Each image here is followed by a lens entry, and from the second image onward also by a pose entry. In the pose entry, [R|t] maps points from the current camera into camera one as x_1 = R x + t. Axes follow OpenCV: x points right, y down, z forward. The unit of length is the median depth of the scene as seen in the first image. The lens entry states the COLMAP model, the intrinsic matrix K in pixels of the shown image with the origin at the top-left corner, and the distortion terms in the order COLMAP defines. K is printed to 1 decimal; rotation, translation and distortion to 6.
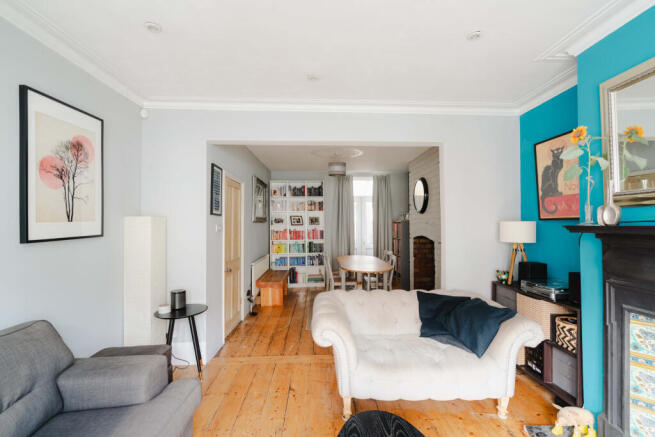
lens RADIAL K [[302.9, 0, 324.2], [0, 302.9, 217.9], [0, 0, 1]] dist [-0.009551, 0.003615]
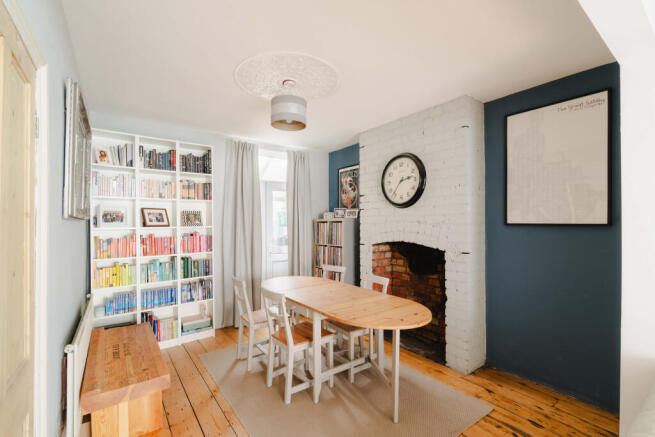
lens RADIAL K [[302.9, 0, 333.5], [0, 302.9, 223.0], [0, 0, 1]] dist [-0.009551, 0.003615]
pose [[0.825661, 0.002236, 0.564162, -0.131862], [-0.008560, 0.999927, 0.008564, 0.011643], [-0.564102, -0.011901, 0.825620, 0.415610]]
